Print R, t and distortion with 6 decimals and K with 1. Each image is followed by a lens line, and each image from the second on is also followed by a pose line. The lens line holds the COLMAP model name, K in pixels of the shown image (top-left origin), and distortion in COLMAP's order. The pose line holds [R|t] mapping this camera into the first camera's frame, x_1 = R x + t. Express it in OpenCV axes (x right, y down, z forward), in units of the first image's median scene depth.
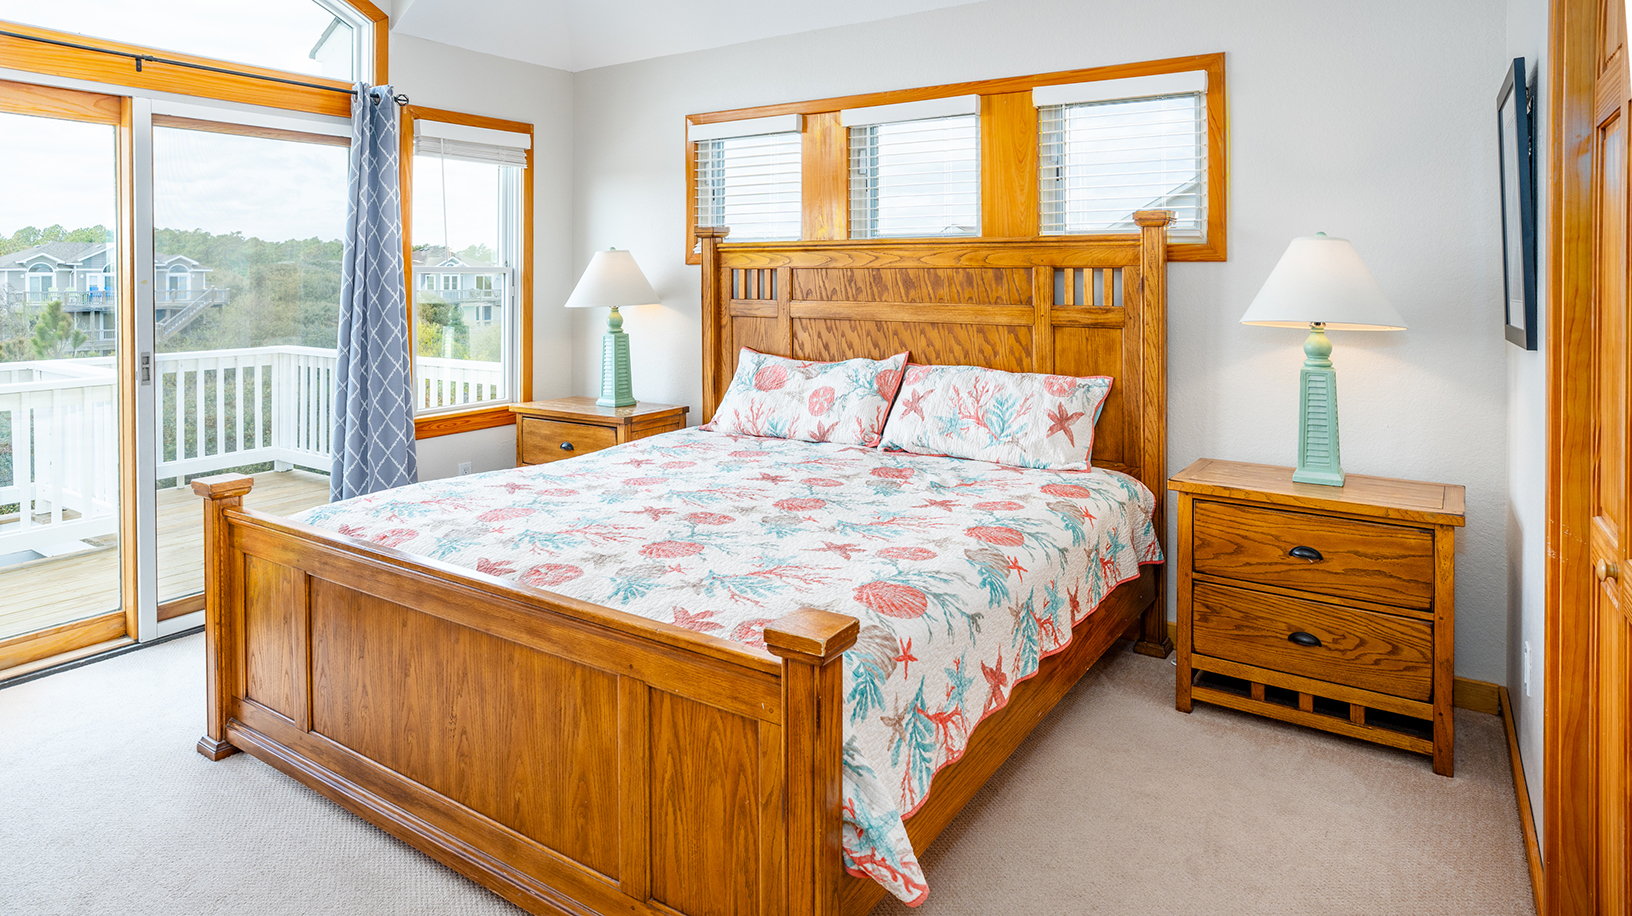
lens RADIAL K [[946.8, 0, 816.1], [0, 946.8, 370.6], [0, 0, 1]] dist [0.043634, 0.000706]
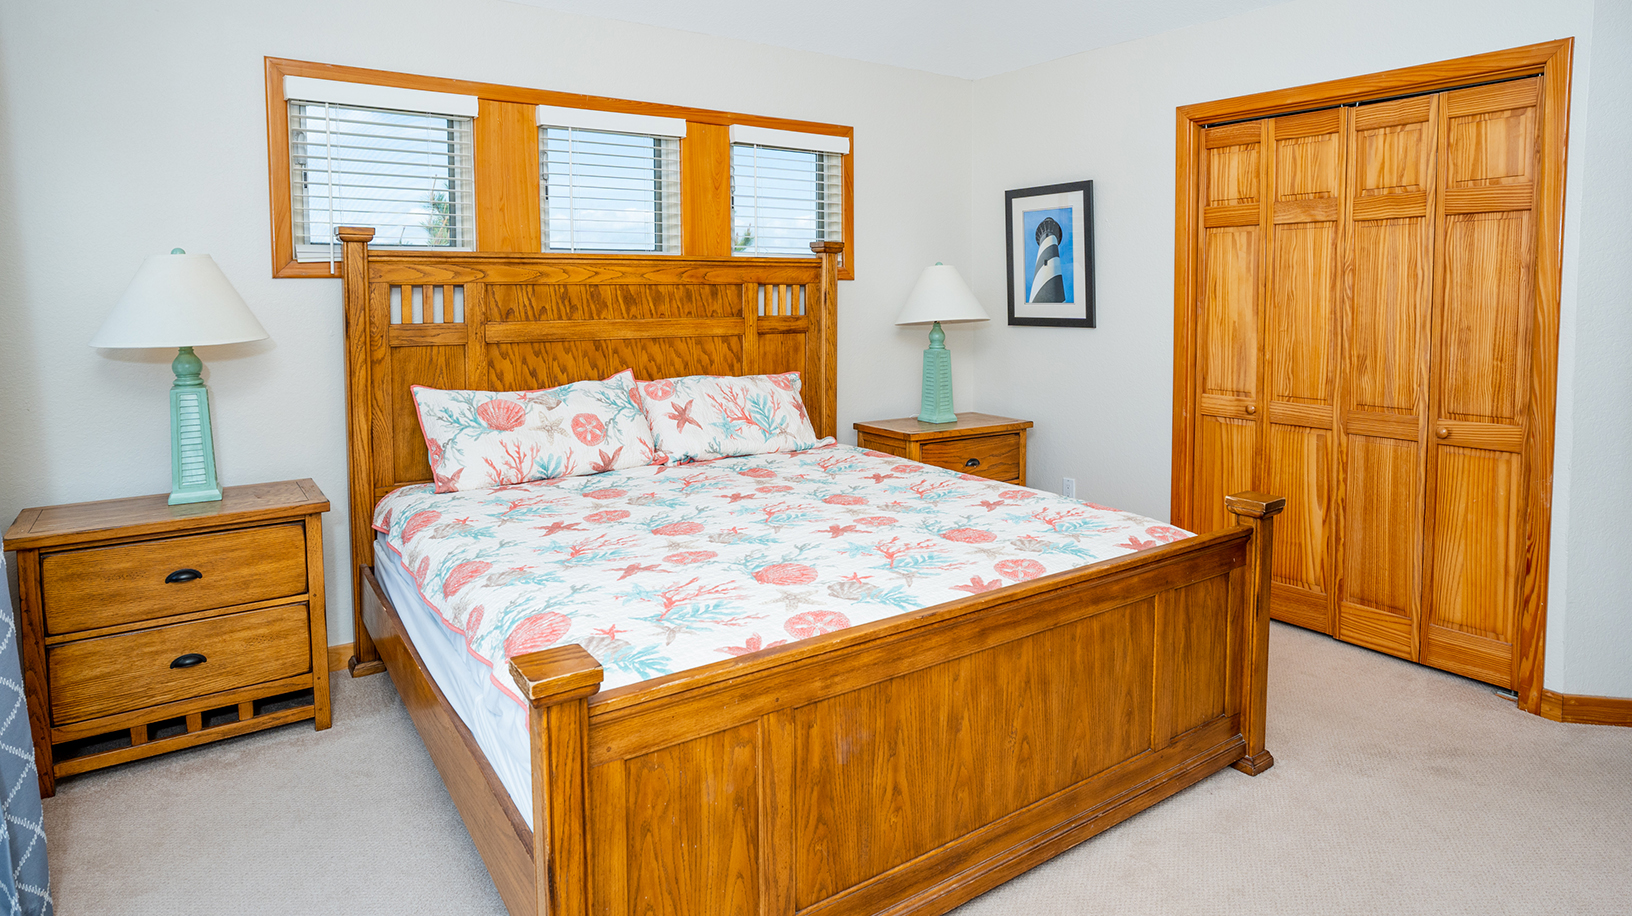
lens RADIAL K [[907.7, 0, 816.0], [0, 907.7, 458.0], [0, 0, 1]] dist [0.001973, 0.000354]
pose [[0.400281, -0.173820, 0.899757, -0.725249], [0.094964, 0.984428, 0.147930, -0.051974], [-0.911459, 0.026231, 0.410554, 0.442561]]
